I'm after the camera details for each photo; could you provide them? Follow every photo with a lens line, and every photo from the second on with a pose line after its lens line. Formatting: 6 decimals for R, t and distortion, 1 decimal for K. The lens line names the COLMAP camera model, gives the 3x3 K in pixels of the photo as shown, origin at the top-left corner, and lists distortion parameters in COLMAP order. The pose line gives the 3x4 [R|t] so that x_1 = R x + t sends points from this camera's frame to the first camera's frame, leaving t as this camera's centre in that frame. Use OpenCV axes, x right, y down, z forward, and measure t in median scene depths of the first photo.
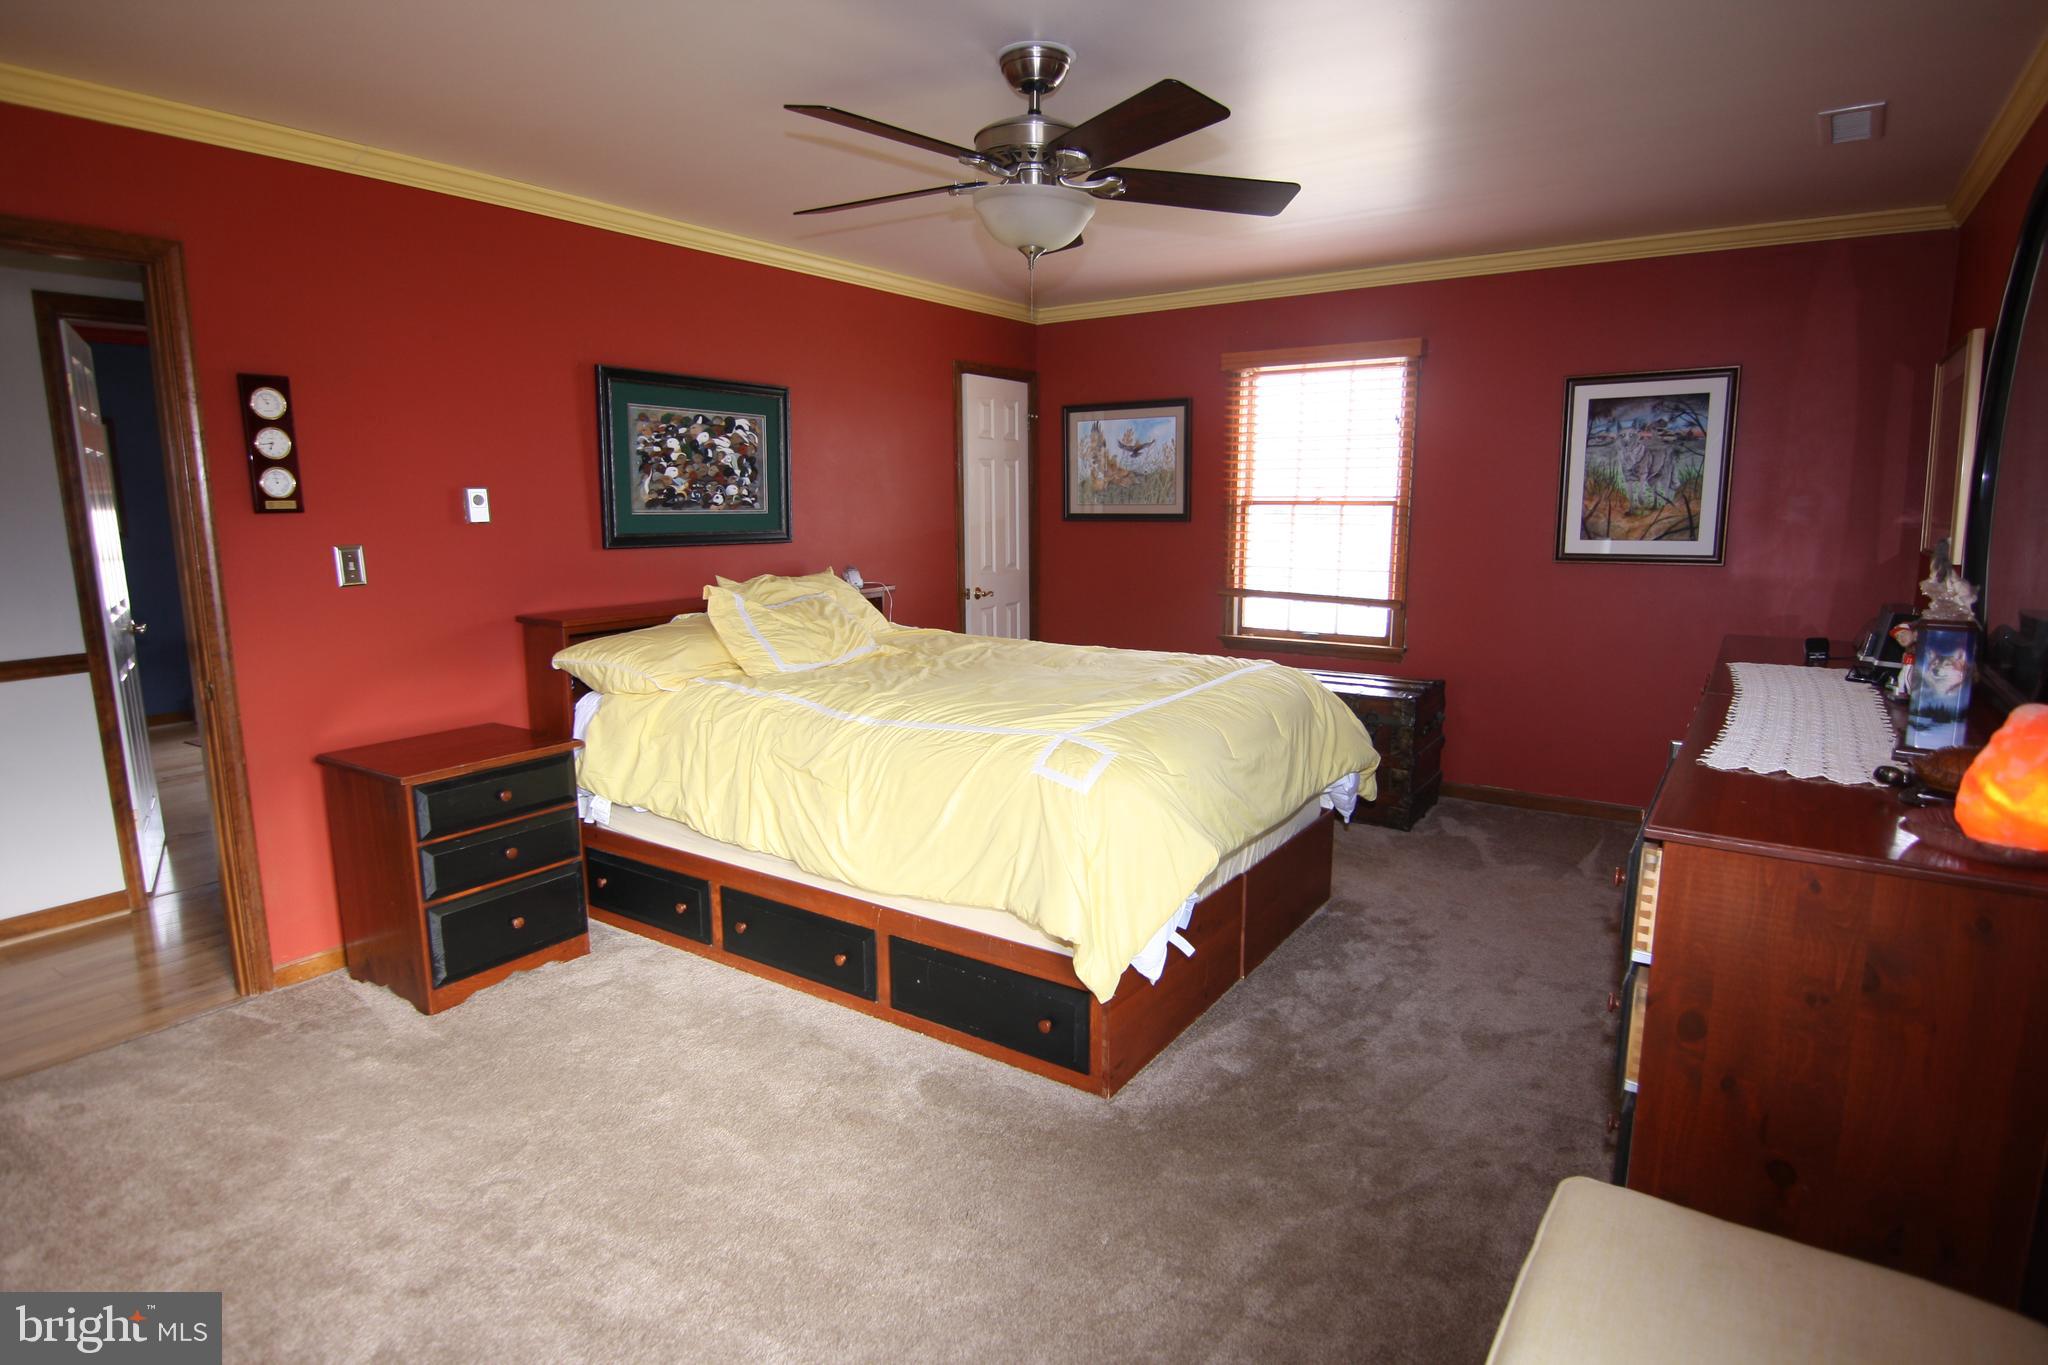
lens RADIAL K [[1046.9, 0, 1030.1], [0, 1046.9, 679.4], [0, 0, 1]] dist [-0.008289, -0.009333]
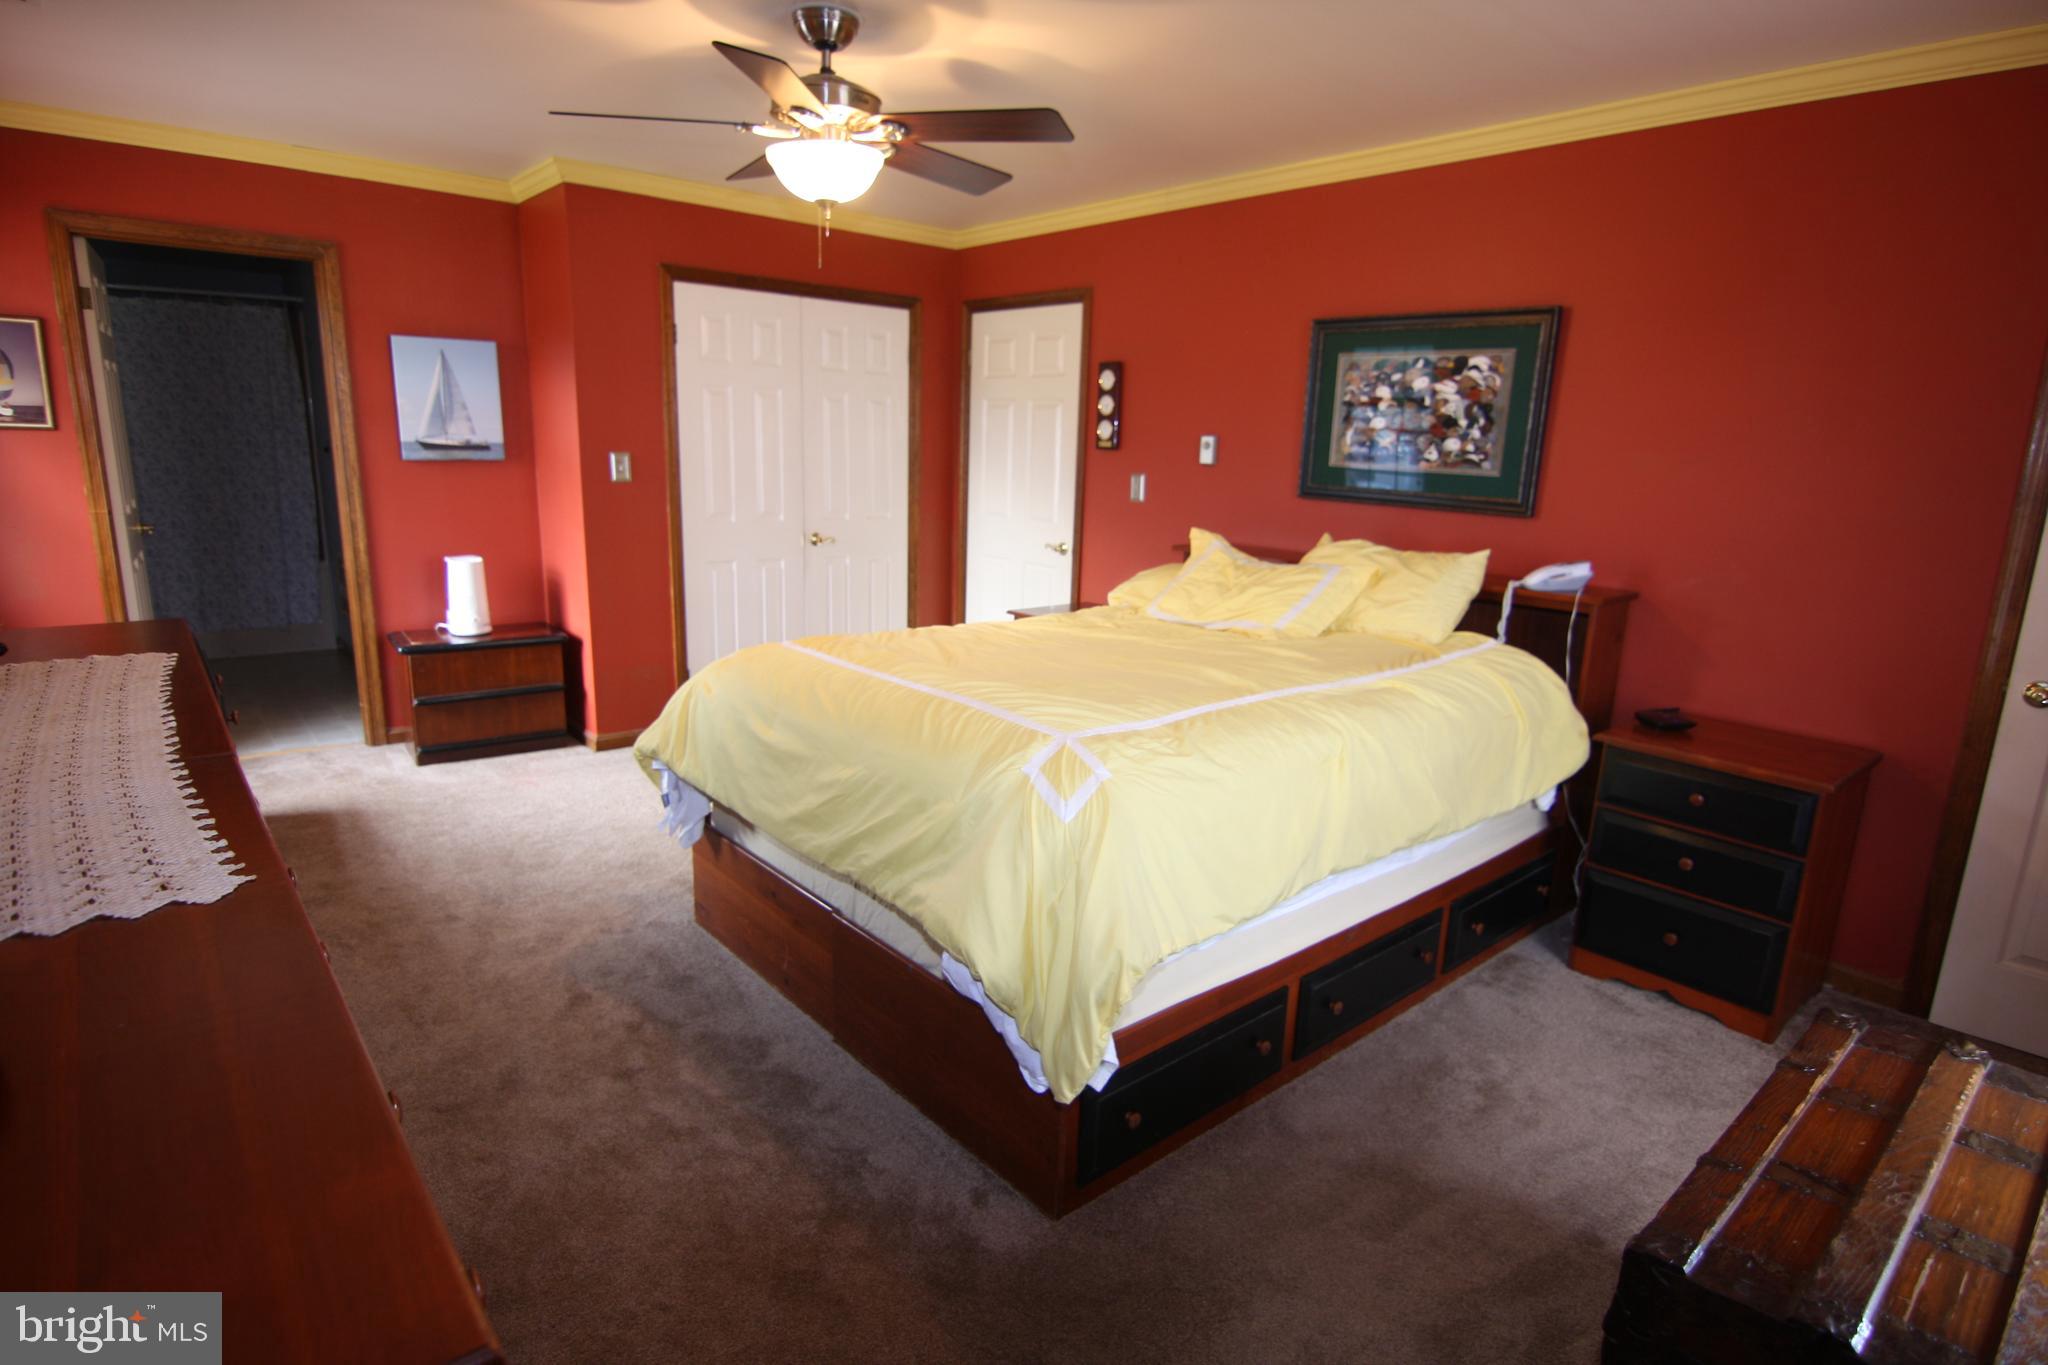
lens RADIAL K [[1046.9, 0, 1037.3], [0, 1046.9, 685.8], [0, 0, 1]] dist [-0.008289, -0.009333]
pose [[-0.236380, 0.208523, -0.949022, 0.644145], [-0.209668, 0.942745, 0.259368, -0.150516], [0.948770, 0.260289, -0.179125, 0.909850]]
